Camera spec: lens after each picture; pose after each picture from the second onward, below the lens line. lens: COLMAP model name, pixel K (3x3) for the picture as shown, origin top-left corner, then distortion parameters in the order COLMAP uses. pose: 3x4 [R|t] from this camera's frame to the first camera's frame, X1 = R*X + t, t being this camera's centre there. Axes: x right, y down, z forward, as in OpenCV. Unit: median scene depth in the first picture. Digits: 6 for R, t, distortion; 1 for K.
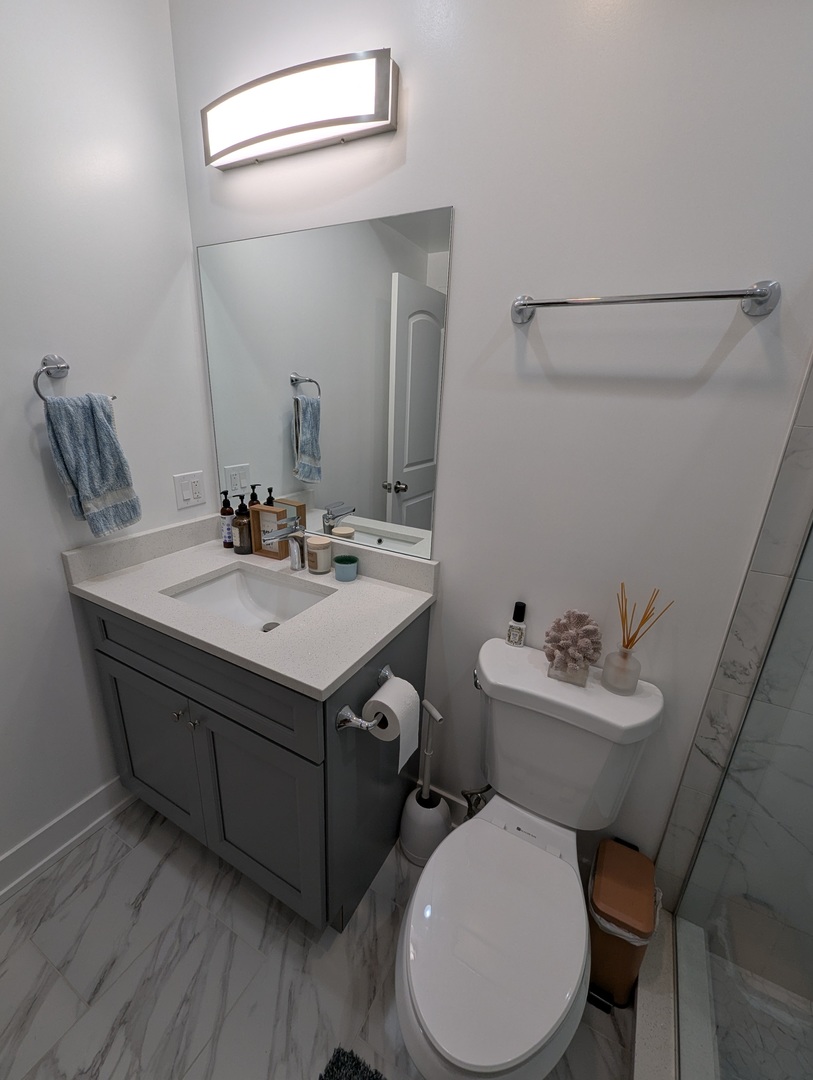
lens RADIAL K [[449.8, 0, 404.8], [0, 449.8, 540.6], [0, 0, 1]] dist [0.001346, -0.000527]
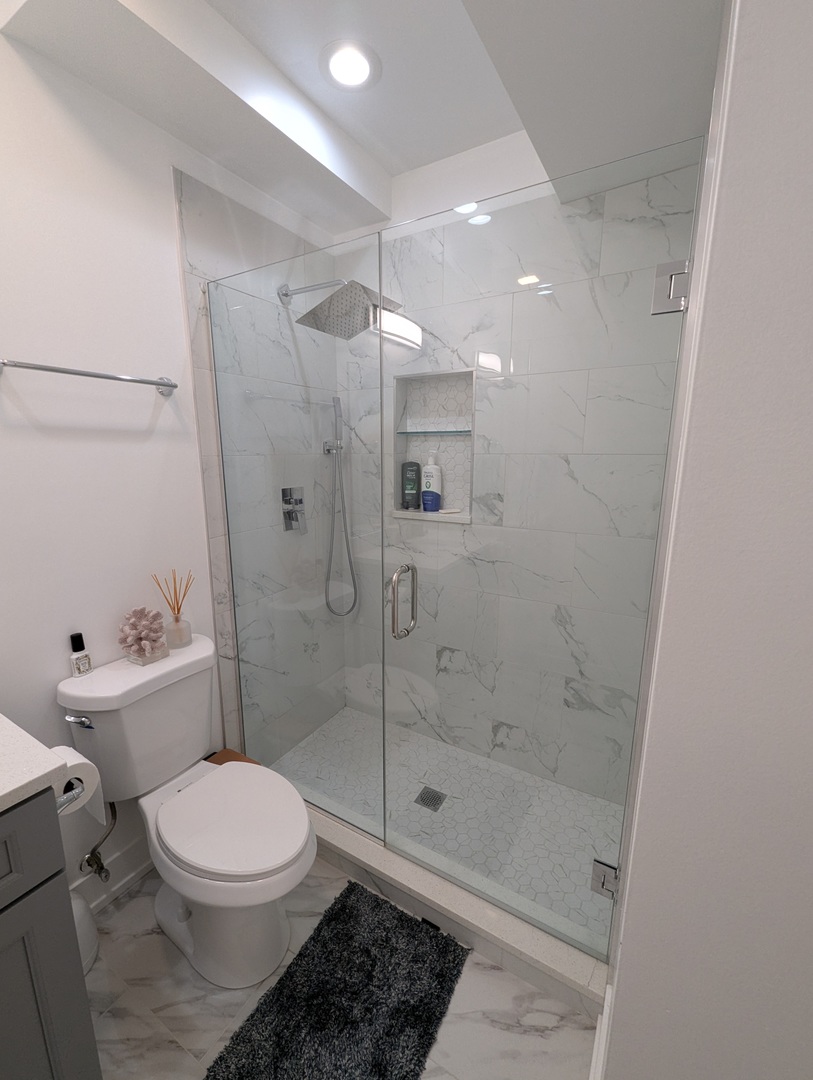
lens RADIAL K [[449.8, 0, 398.8], [0, 449.8, 542.5], [0, 0, 1]] dist [0.001346, -0.000527]
pose [[0.042710, -0.234299, 0.971226, -0.803895], [0.326947, 0.921866, 0.208014, -0.037283], [-0.944077, 0.308655, 0.115976, 0.102811]]
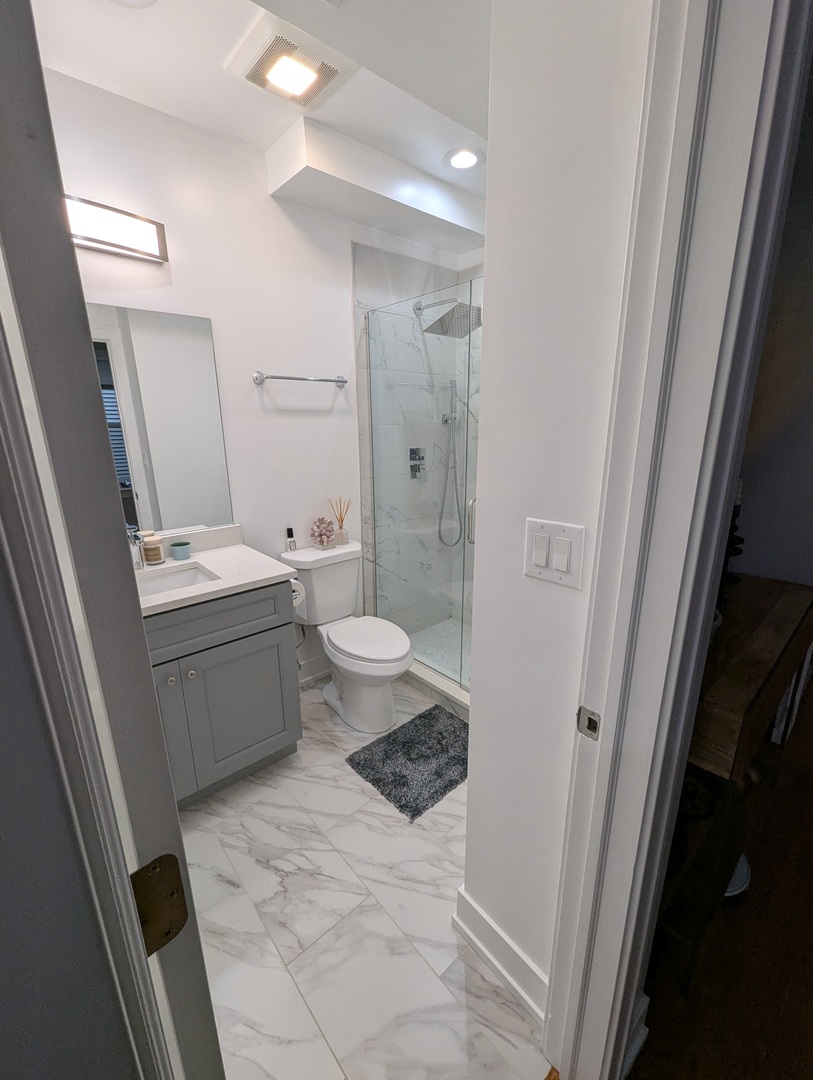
lens RADIAL K [[449.8, 0, 404.3], [0, 449.8, 539.2], [0, 0, 1]] dist [0.001346, -0.000527]
pose [[0.334013, -0.278481, 0.900491, -1.498043], [0.326502, 0.930394, 0.166621, 0.030556], [-0.884212, 0.238359, 0.401688, -0.196314]]
